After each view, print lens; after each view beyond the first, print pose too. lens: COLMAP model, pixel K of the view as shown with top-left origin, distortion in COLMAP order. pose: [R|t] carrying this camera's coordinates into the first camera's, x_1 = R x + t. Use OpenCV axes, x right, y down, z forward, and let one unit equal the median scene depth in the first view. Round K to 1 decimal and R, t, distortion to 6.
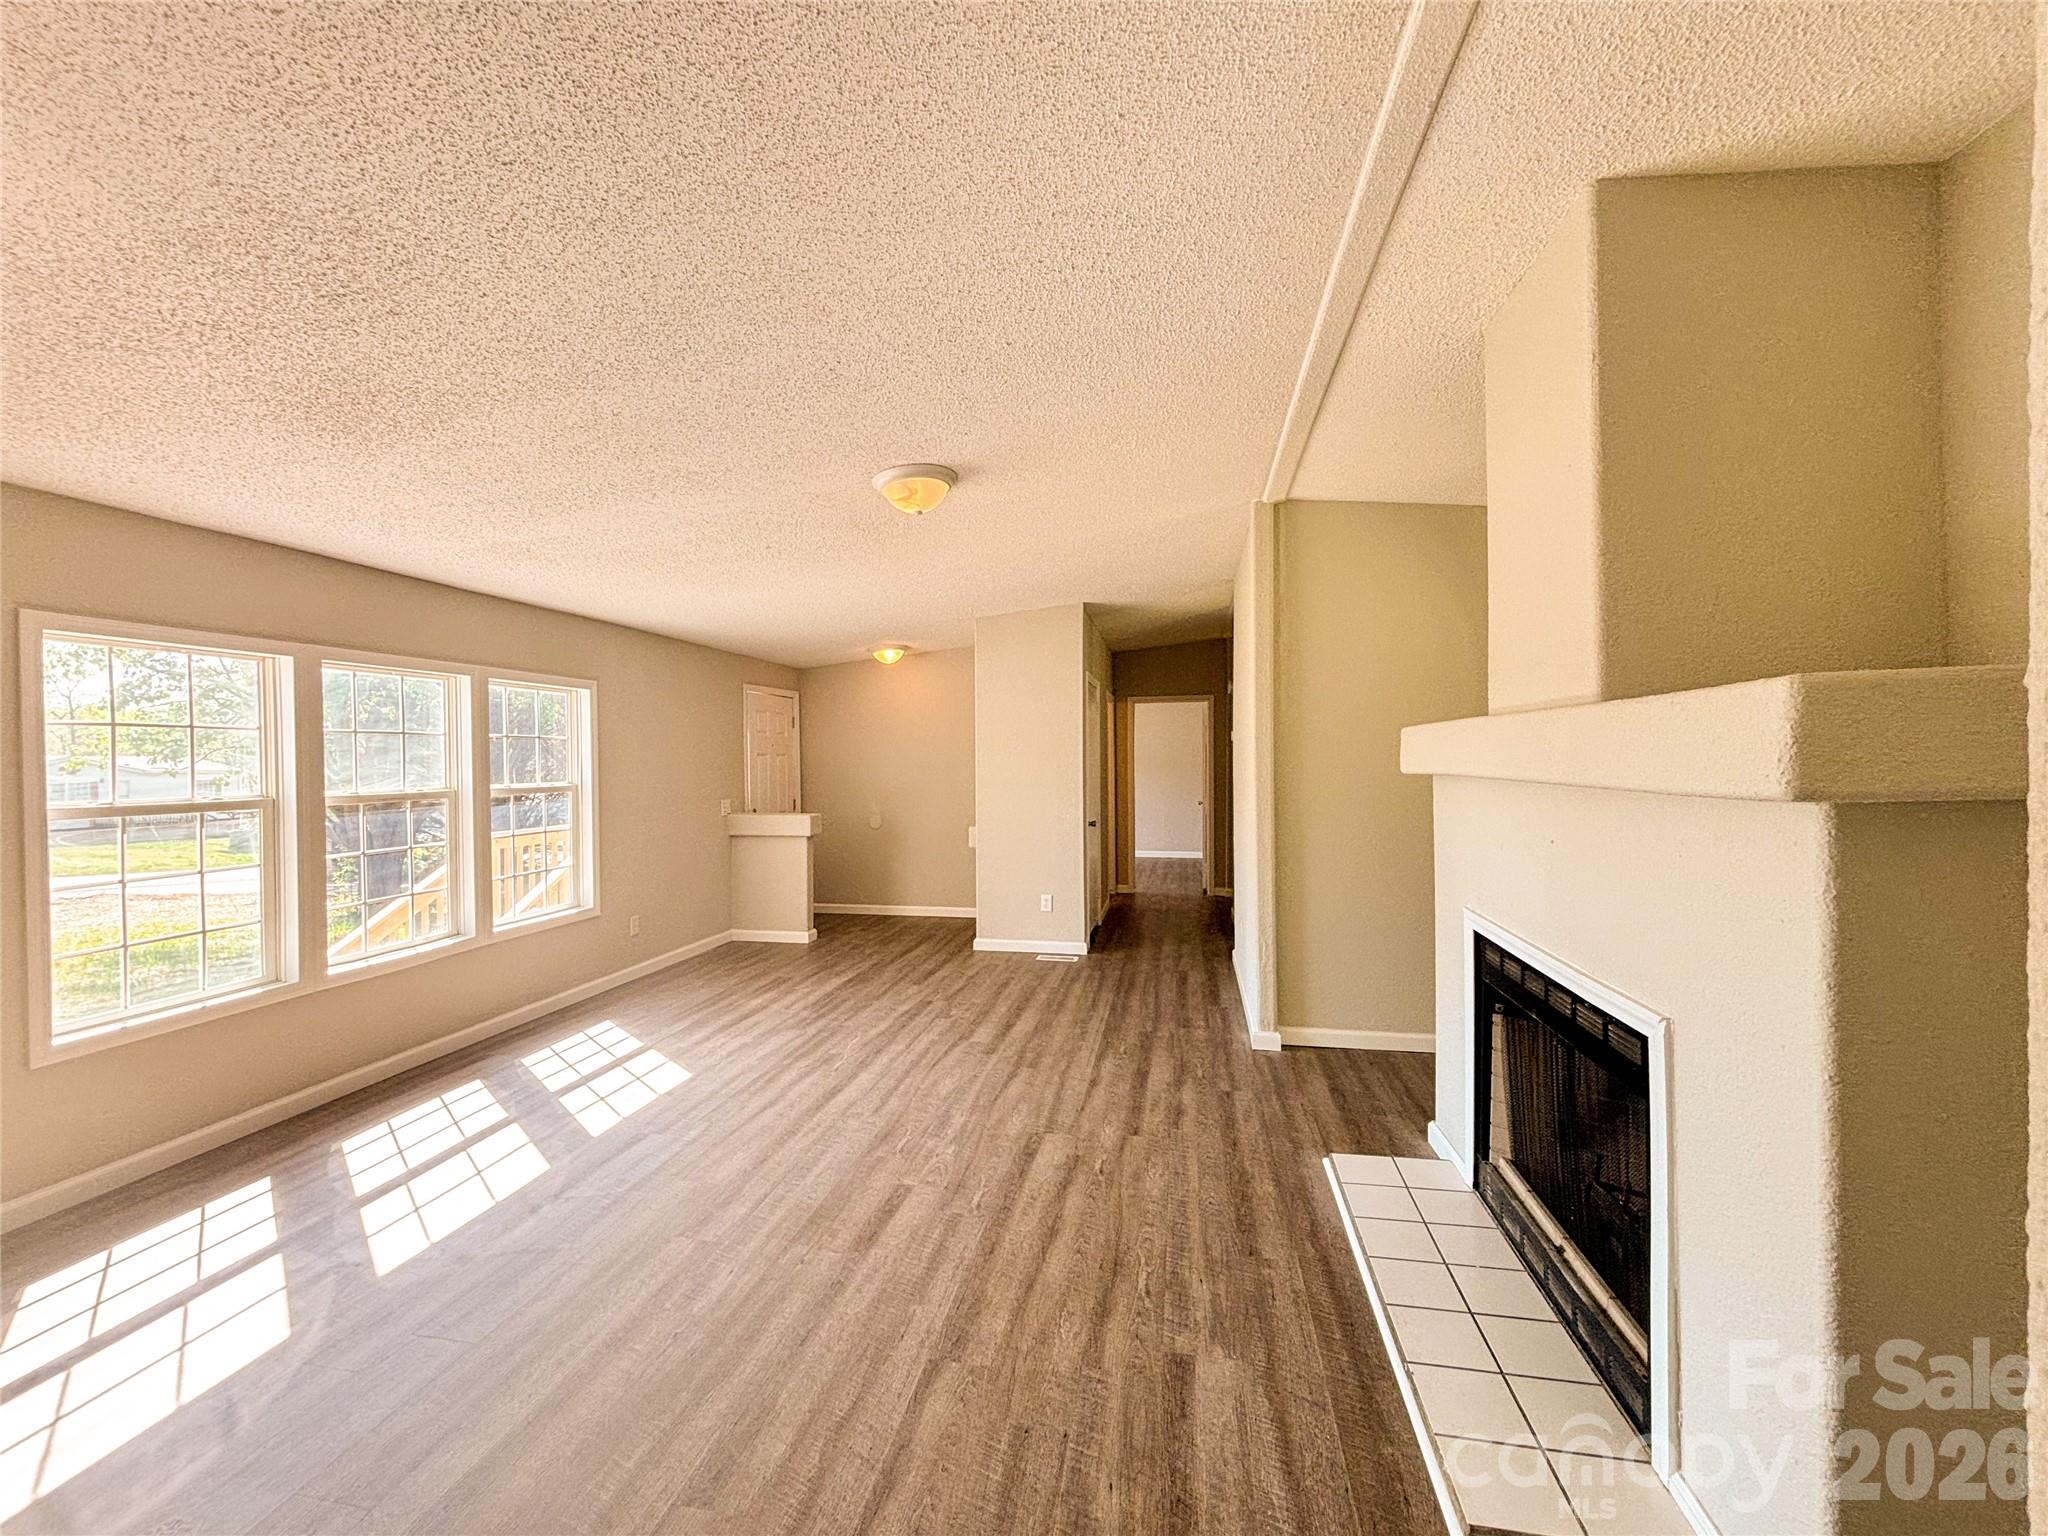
lens RADIAL K [[827.6, 0, 1031.7], [0, 827.6, 769.6], [0, 0, 1]] dist [0.000376, 0.000466]
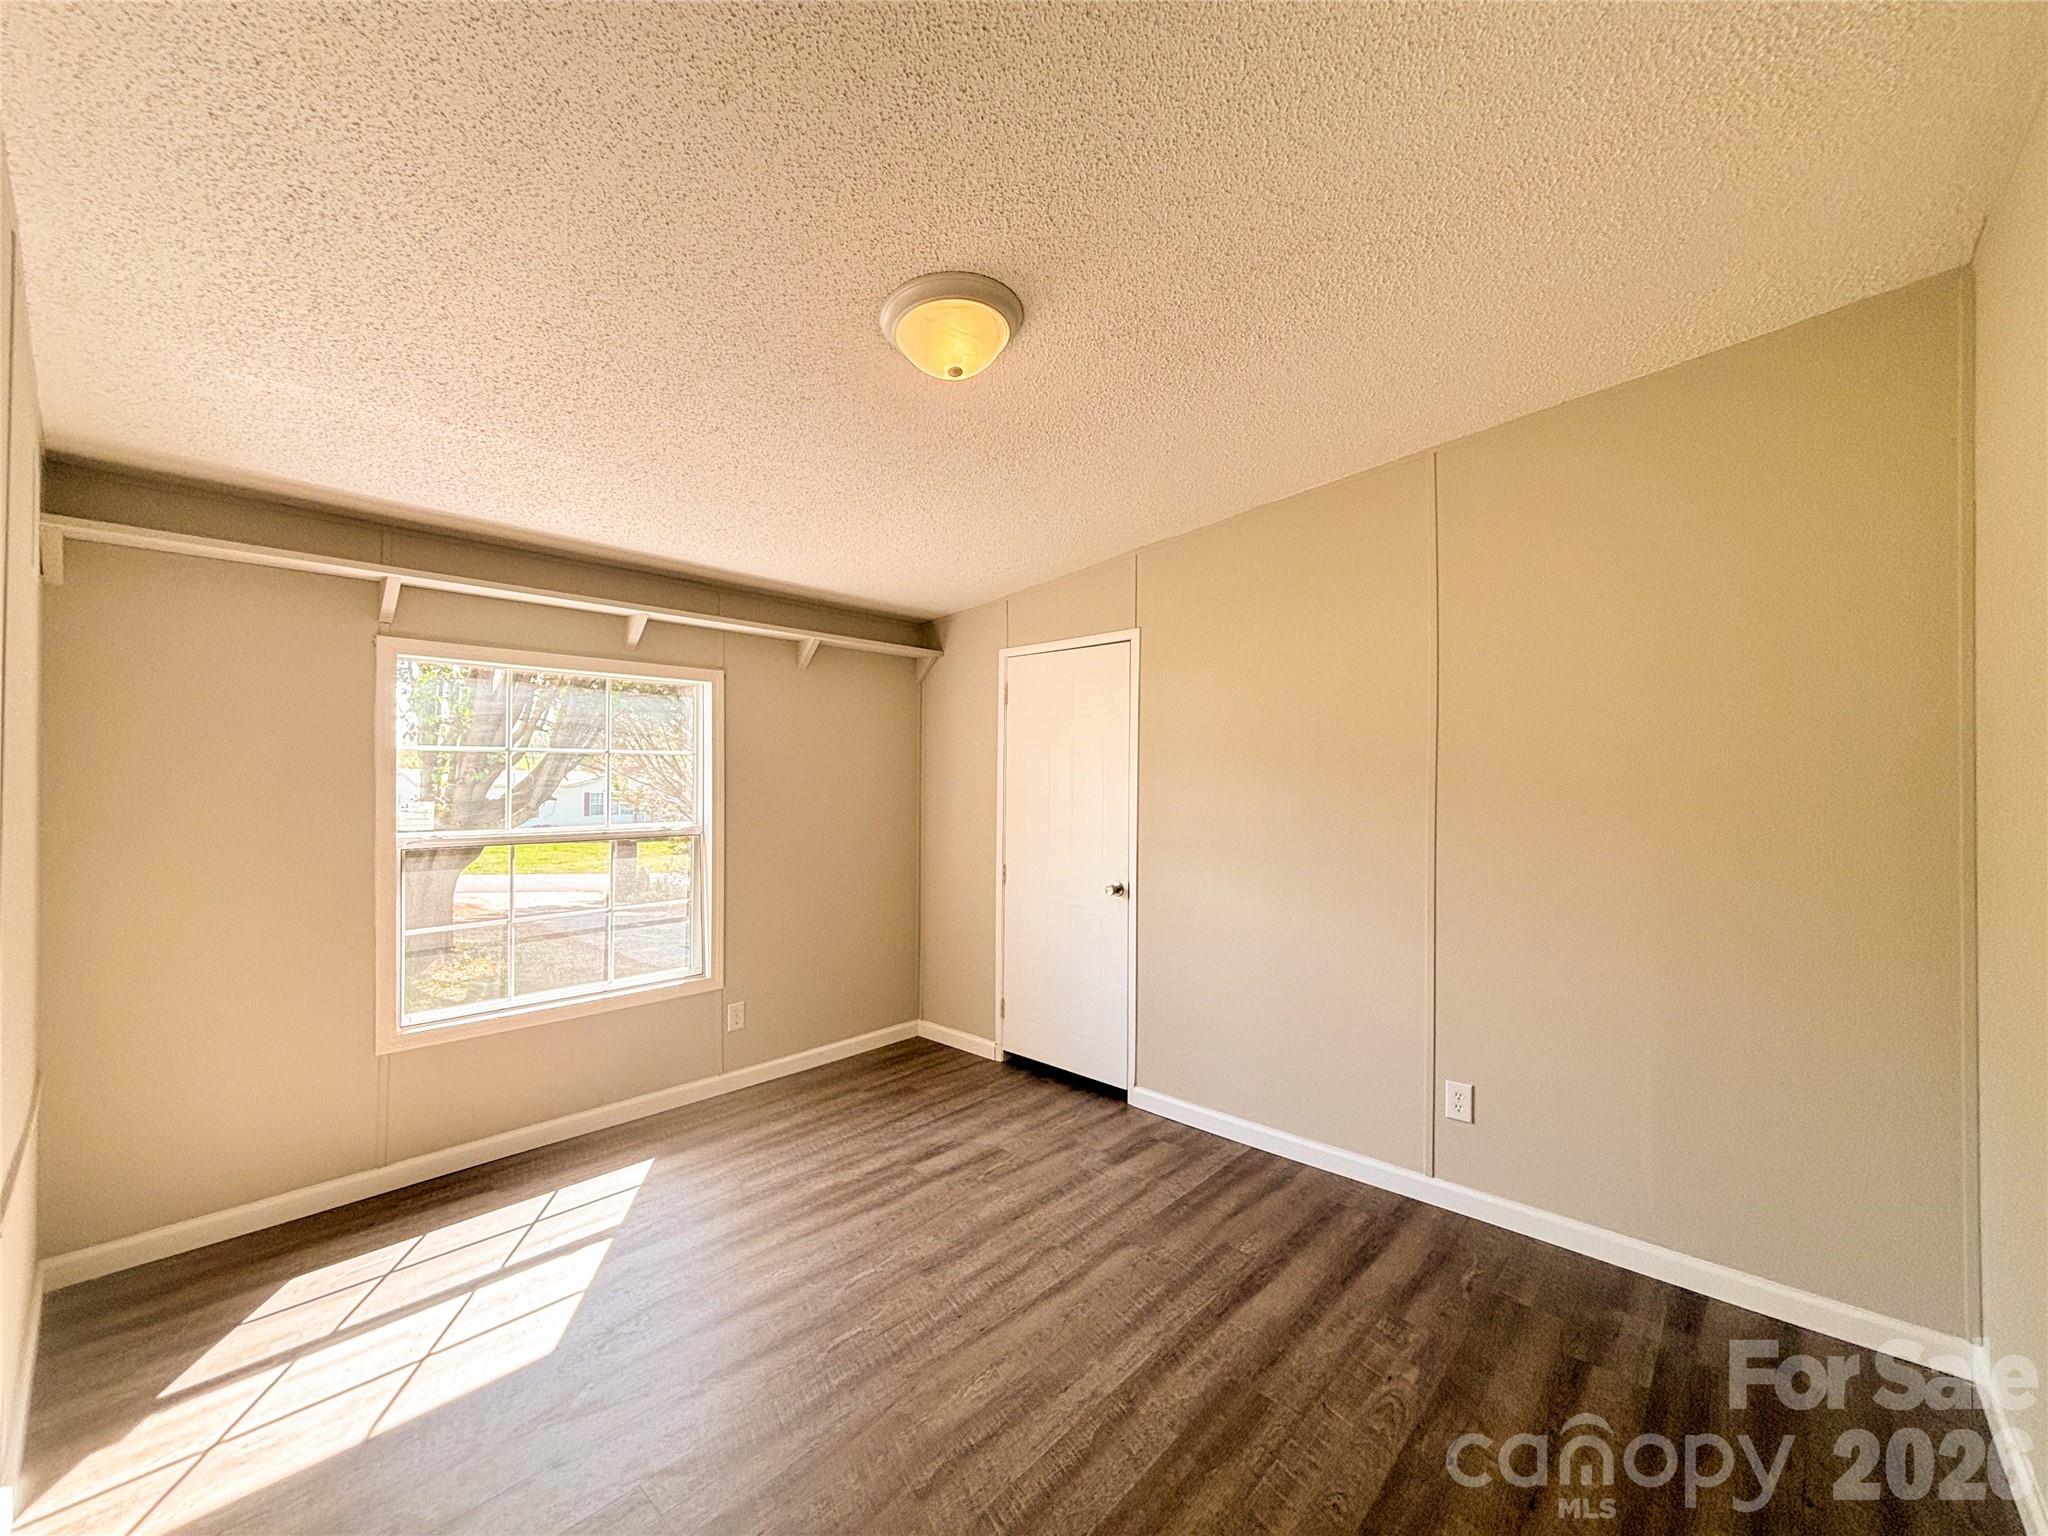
lens RADIAL K [[819.3, 0, 1024.0], [0, 819.3, 768.0], [0, 0, 1]] dist [0.000668, 0.000097]
pose [[0.847447, 0.002521, -0.530874, 0.093206], [-0.015365, 0.999686, -0.019779, -0.009440], [0.530658, 0.024919, 0.847220, 0.521656]]
